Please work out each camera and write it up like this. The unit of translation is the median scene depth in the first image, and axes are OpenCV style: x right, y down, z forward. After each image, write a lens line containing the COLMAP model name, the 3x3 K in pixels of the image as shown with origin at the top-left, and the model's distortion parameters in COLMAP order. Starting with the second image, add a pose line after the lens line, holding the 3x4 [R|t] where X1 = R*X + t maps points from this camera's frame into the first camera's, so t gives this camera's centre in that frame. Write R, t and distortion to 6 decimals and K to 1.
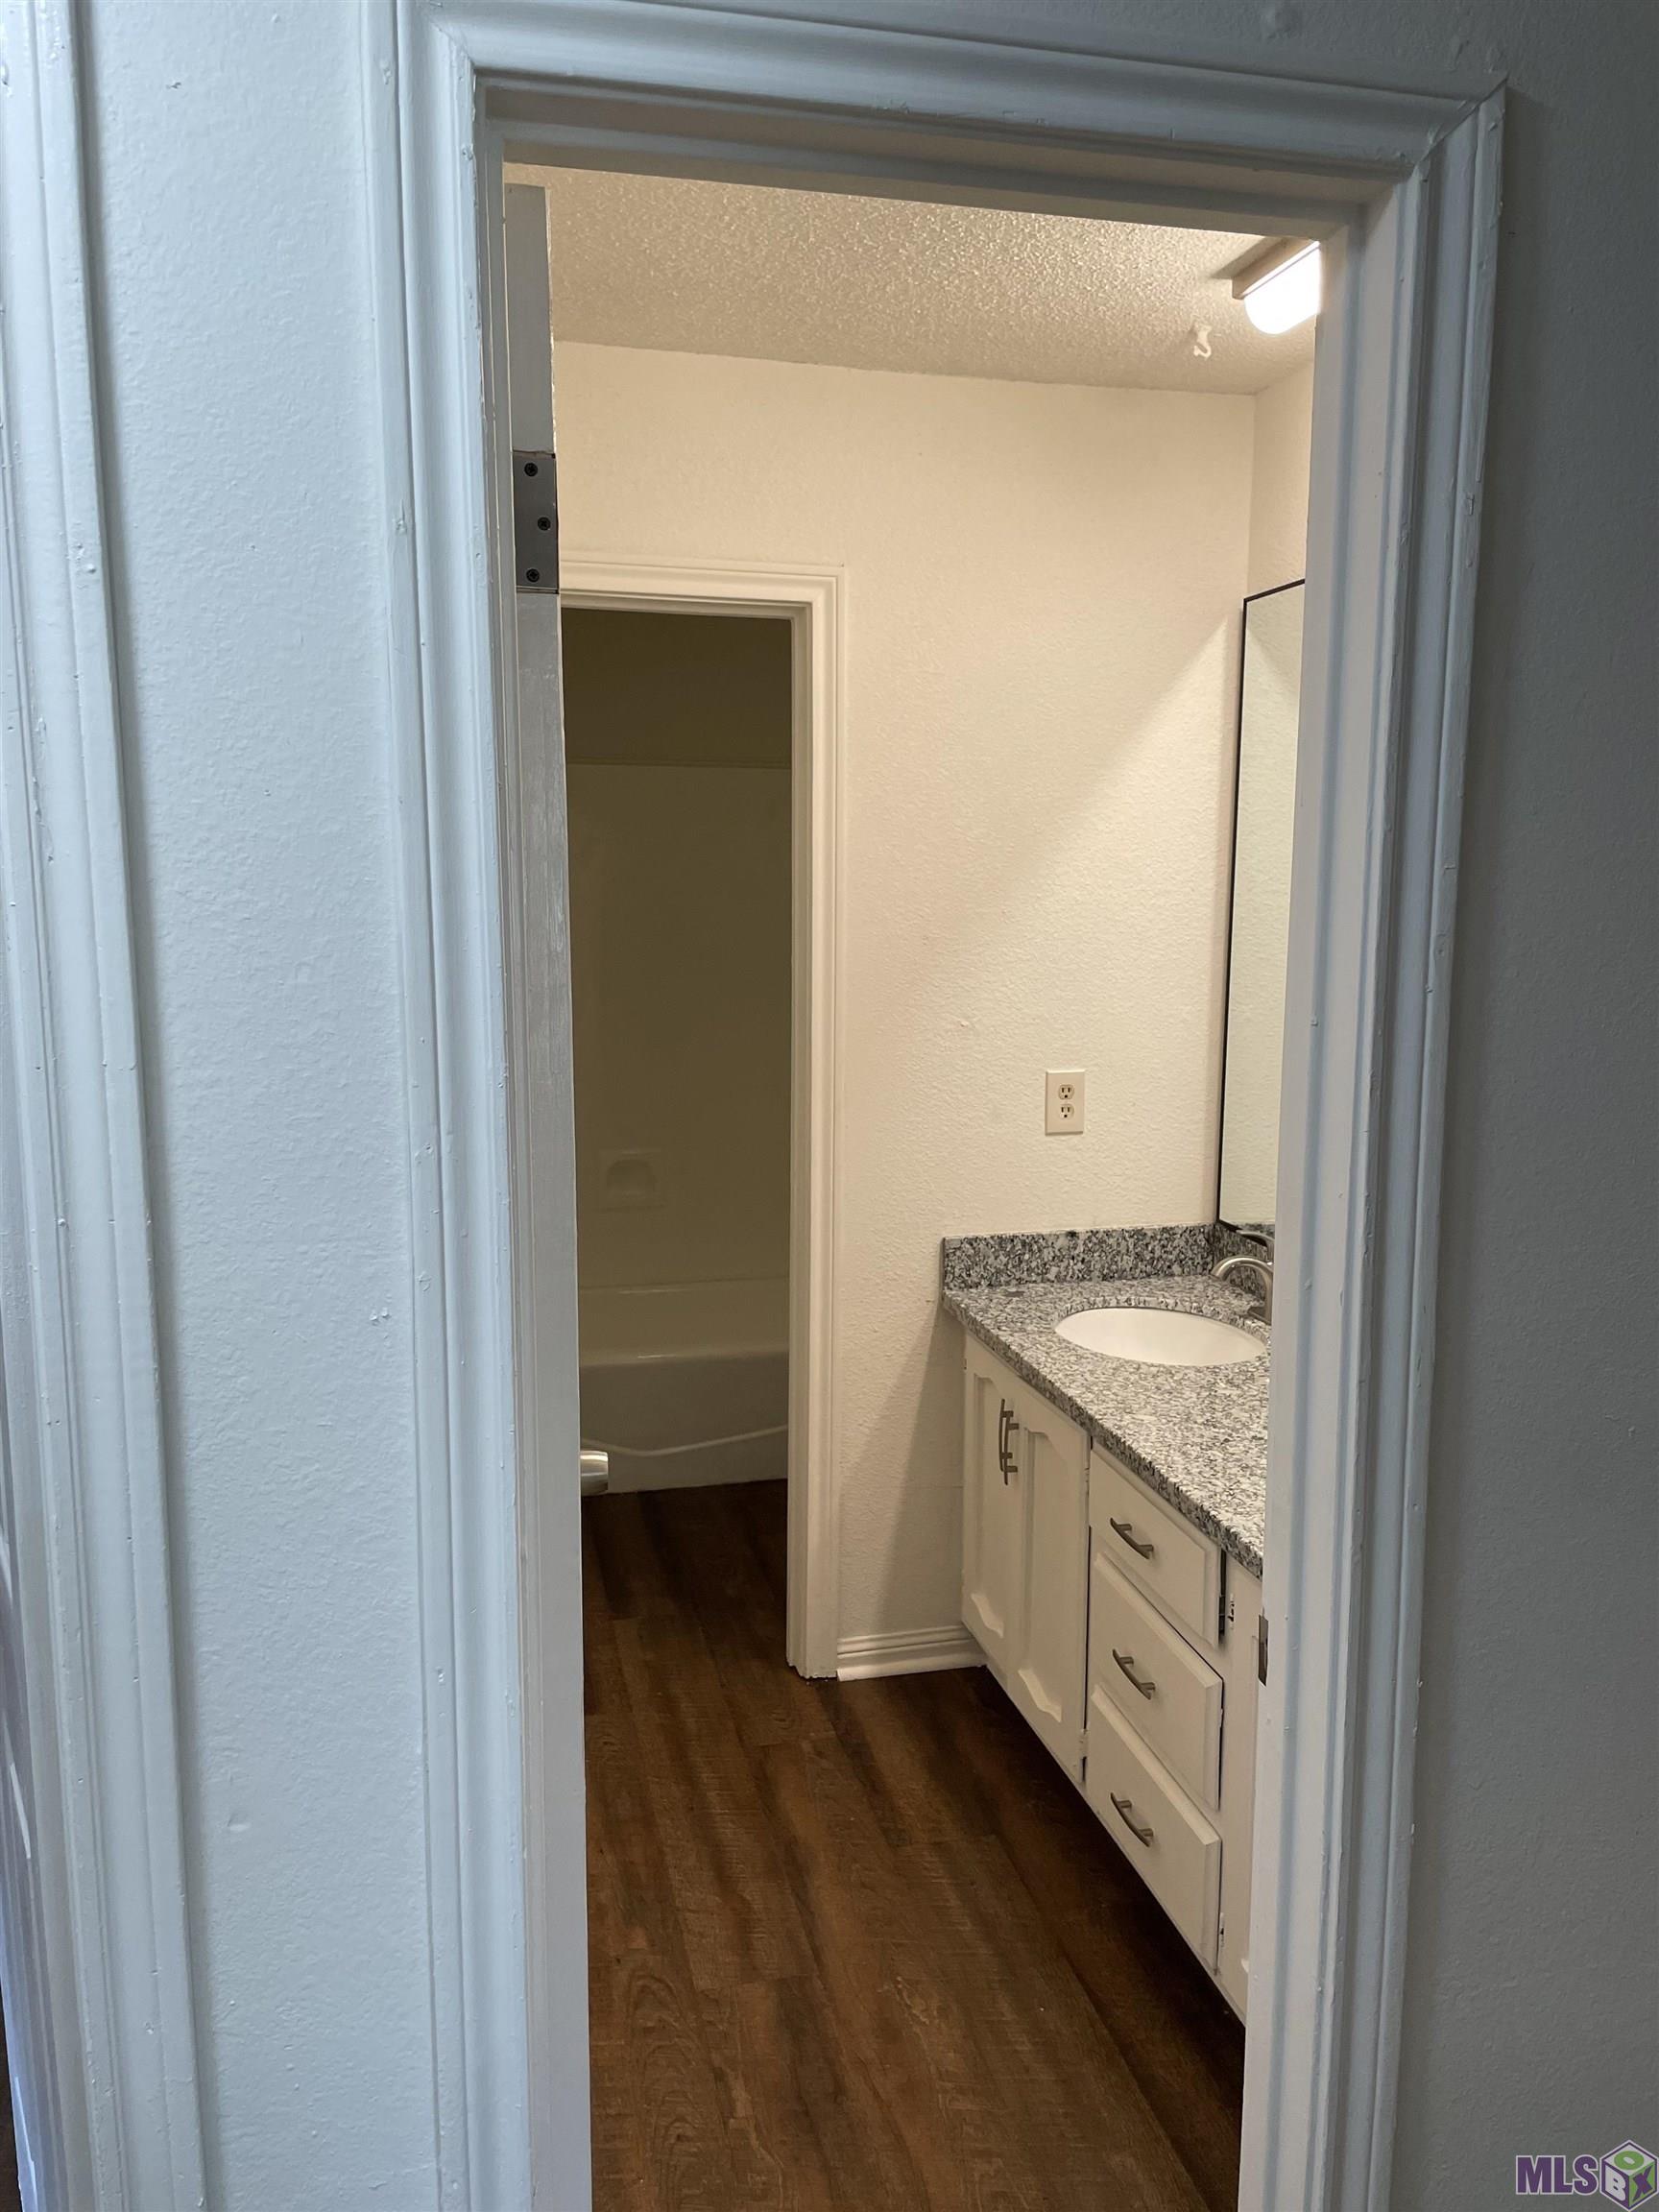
lens RADIAL K [[1682.5, 0, 819.0], [0, 1682.5, 1069.0], [0, 0, 1]] dist [0.064111, -0.083399]
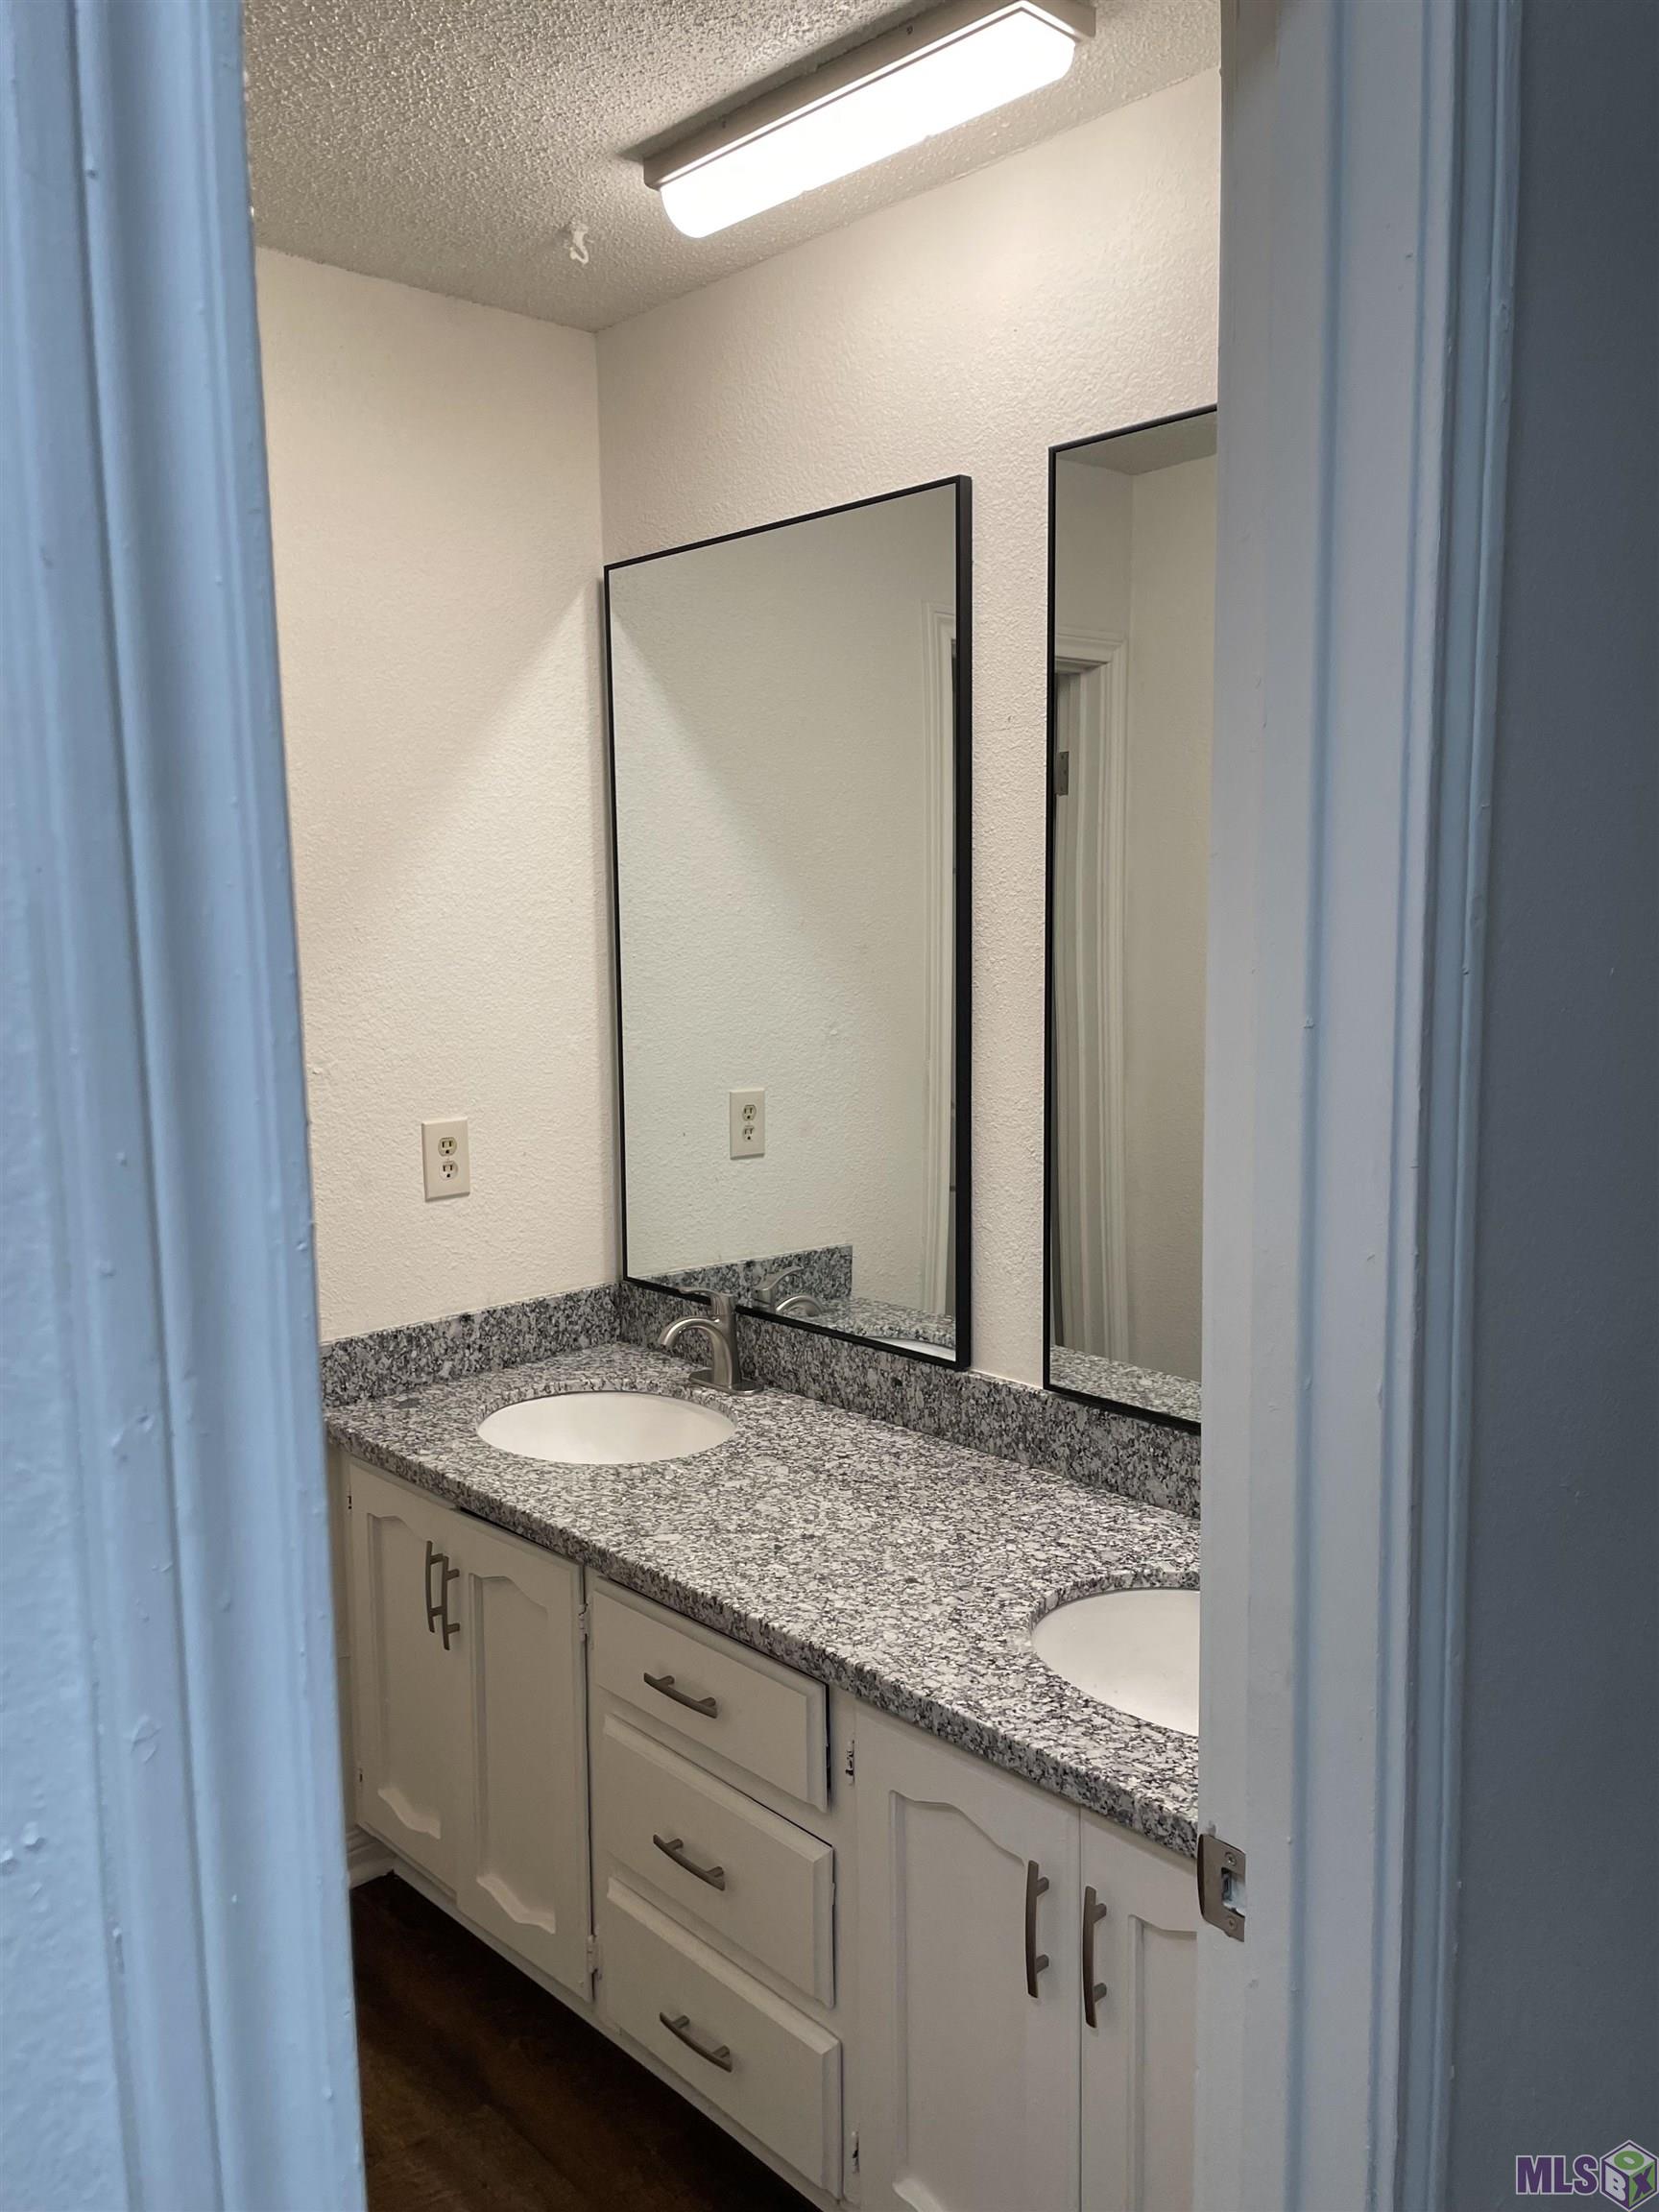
lens RADIAL K [[1682.5, 0, 845.9], [0, 1682.5, 1083.1], [0, 0, 1]] dist [0.064111, -0.083399]
pose [[0.859918, -0.067338, 0.505972, -0.112365], [0.073680, 0.997254, 0.007500, -0.010079], [-0.505087, 0.030831, 0.862517, 0.214756]]
